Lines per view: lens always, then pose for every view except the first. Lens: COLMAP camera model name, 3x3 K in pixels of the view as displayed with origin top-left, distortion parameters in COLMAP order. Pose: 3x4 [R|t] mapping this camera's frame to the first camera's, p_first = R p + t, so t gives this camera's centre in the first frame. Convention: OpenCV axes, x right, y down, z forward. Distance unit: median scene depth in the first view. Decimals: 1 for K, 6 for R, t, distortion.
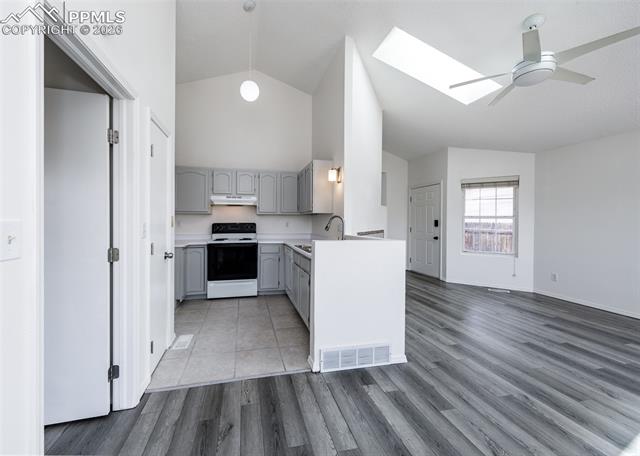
lens RADIAL K [[255.1, 0, 313.8], [0, 255.1, 215.5], [0, 0, 1]] dist [0.001001, 0.000015]
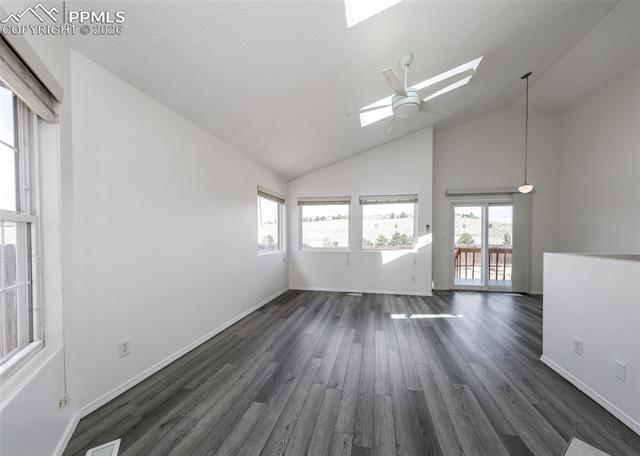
lens RADIAL K [[244.8, 0, 320.0], [0, 244.8, 228.0], [0, 0, 1]] dist [0.001212, 0.000170]
pose [[-0.882810, 0.007809, 0.469666, 0.375834], [-0.011260, 0.999223, -0.037778, 0.017901], [-0.469596, -0.038639, -0.882035, 1.278330]]
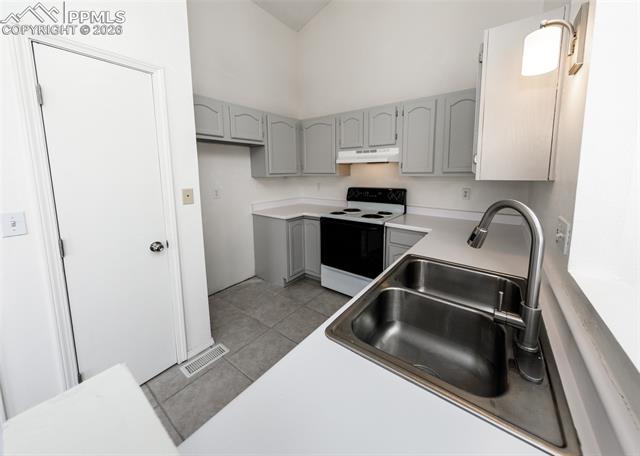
lens RADIAL K [[229.1, 0, 333.2], [0, 229.1, 195.6], [0, 0, 1]] dist [0.000582, 0.000024]
pose [[0.626410, 0.076374, -0.775743, 0.118732], [0.022630, 0.992987, 0.116035, -0.027751], [0.779165, -0.090240, 0.620289, 0.550662]]
